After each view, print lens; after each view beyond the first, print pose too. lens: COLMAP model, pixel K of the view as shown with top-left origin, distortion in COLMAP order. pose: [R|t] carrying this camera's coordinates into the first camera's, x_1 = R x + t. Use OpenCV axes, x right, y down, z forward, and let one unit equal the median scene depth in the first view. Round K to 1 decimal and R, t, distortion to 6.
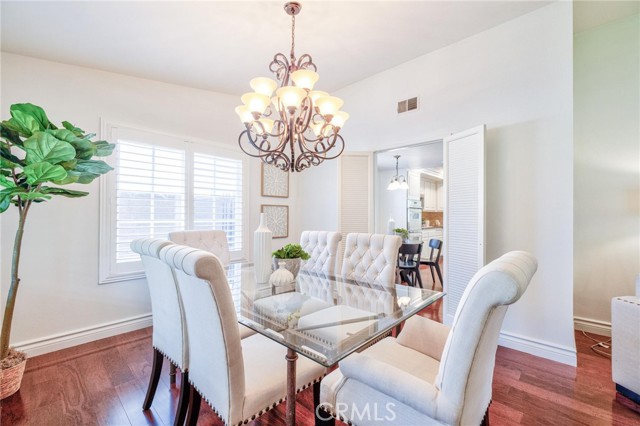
lens RADIAL K [[268.7, 0, 320.4], [0, 268.7, 214.8], [0, 0, 1]] dist [-0.001688, 0.000090]
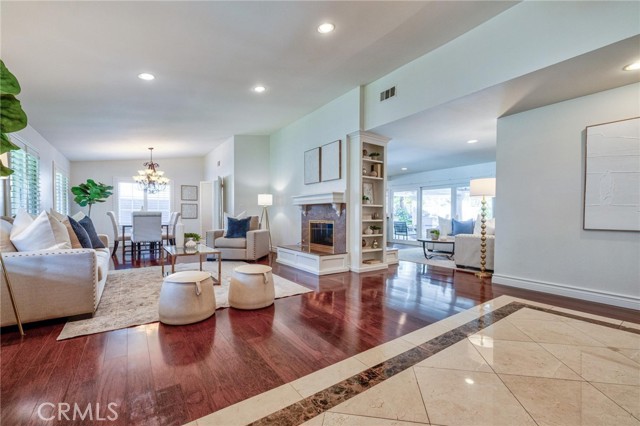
lens RADIAL K [[268.7, 0, 320.4], [0, 268.7, 214.8], [0, 0, 1]] dist [-0.001688, 0.000090]
pose [[0.976526, 0.003325, -0.215376, 2.756699], [-0.001622, 0.999966, 0.008084, 0.072600], [0.215396, -0.007545, 0.976498, -1.922157]]
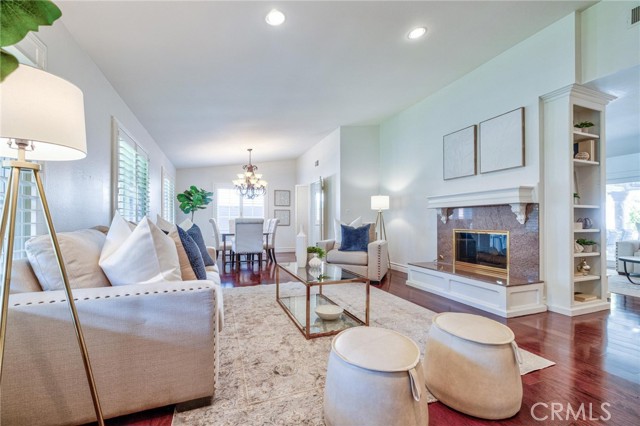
lens RADIAL K [[268.7, 0, 320.4], [0, 268.7, 214.8], [0, 0, 1]] dist [-0.001688, 0.000090]
pose [[0.891418, -0.010018, -0.453071, 2.073870], [0.003520, 0.999879, -0.015182, 0.072232], [0.453168, 0.011938, 0.891345, -1.468334]]
